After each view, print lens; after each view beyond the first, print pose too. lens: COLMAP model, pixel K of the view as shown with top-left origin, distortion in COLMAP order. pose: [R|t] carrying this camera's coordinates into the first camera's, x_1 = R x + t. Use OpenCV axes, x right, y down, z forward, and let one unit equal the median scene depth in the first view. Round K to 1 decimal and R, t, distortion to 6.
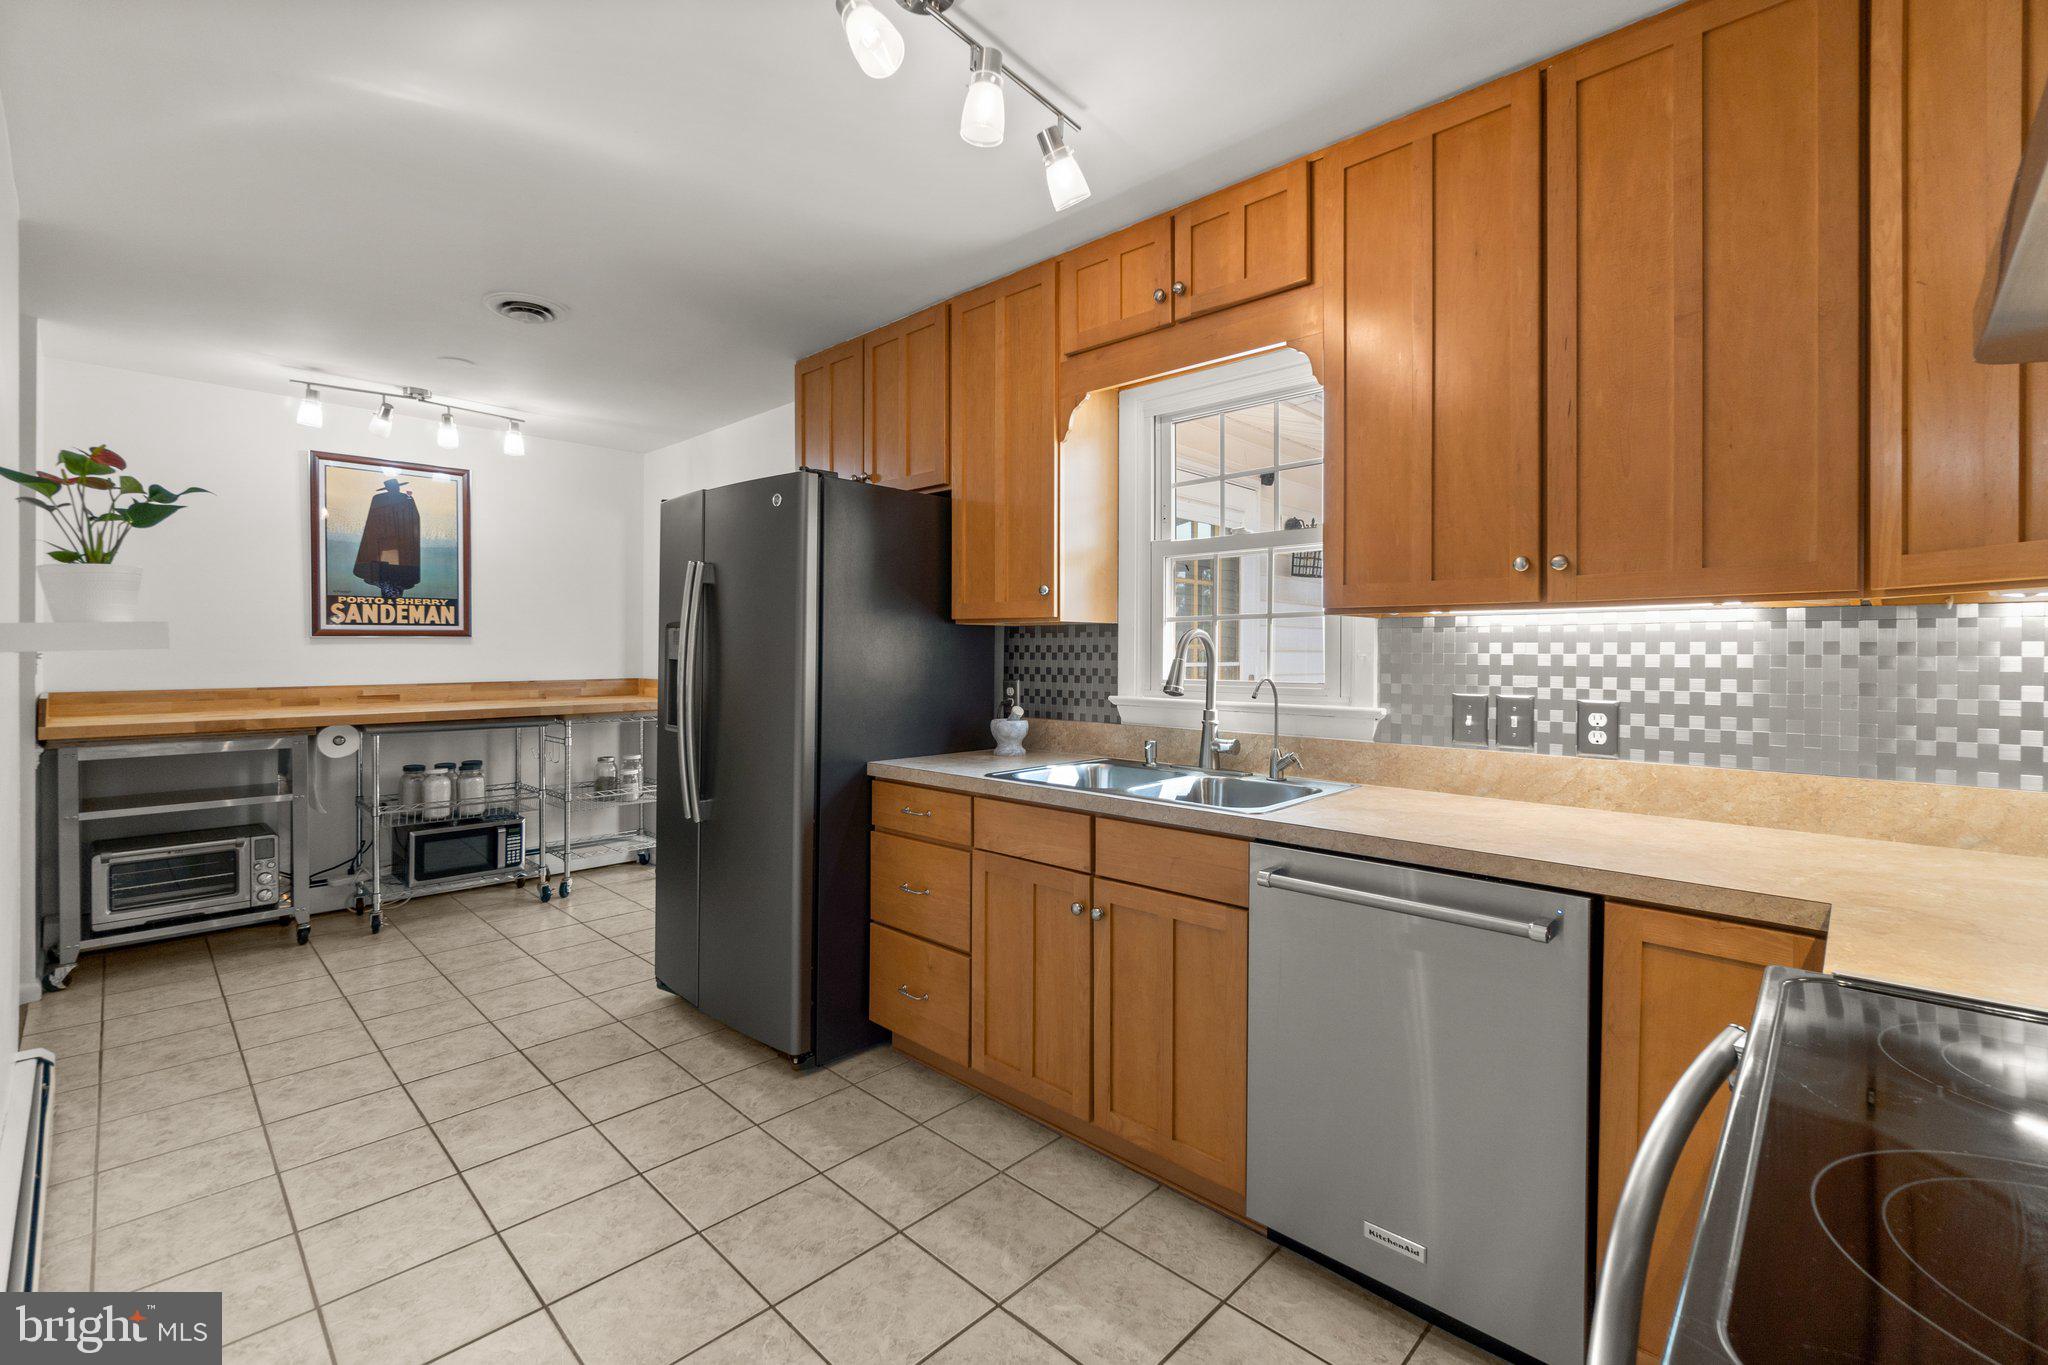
lens RADIAL K [[896.1, 0, 1016.8], [0, 896.1, 659.4], [0, 0, 1]] dist [-0.008717, 0.000376]
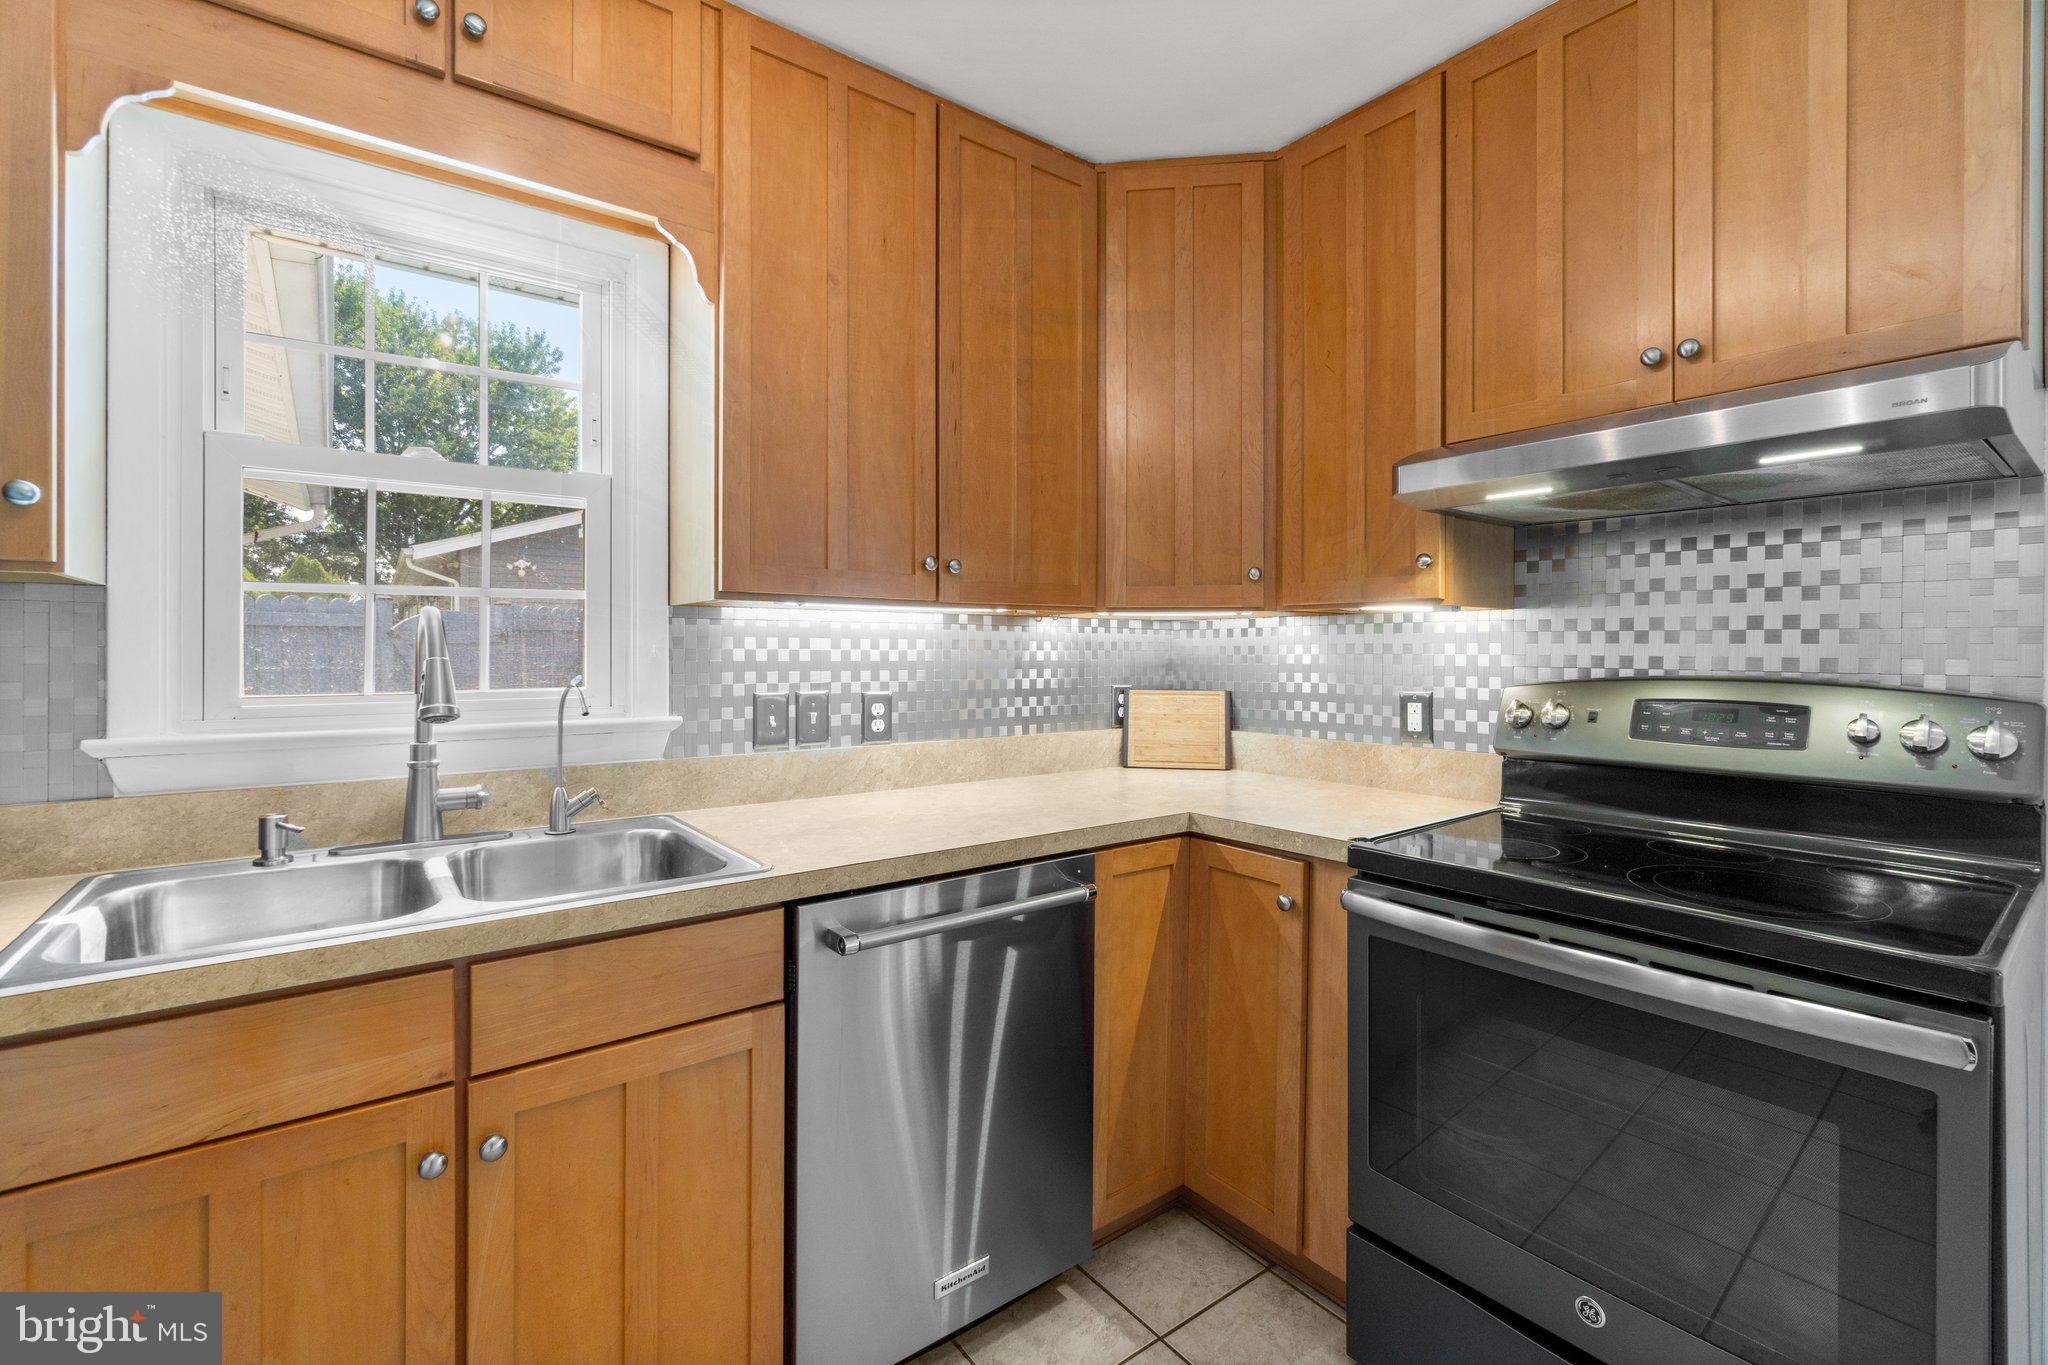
lens RADIAL K [[896.1, 0, 1016.8], [0, 896.1, 659.4], [0, 0, 1]] dist [-0.008717, 0.000376]
pose [[0.148959, -0.012314, 0.988767, -0.390591], [0.006636, 0.999912, 0.011453, -0.004964], [-0.988821, 0.004856, 0.149027, 0.636403]]
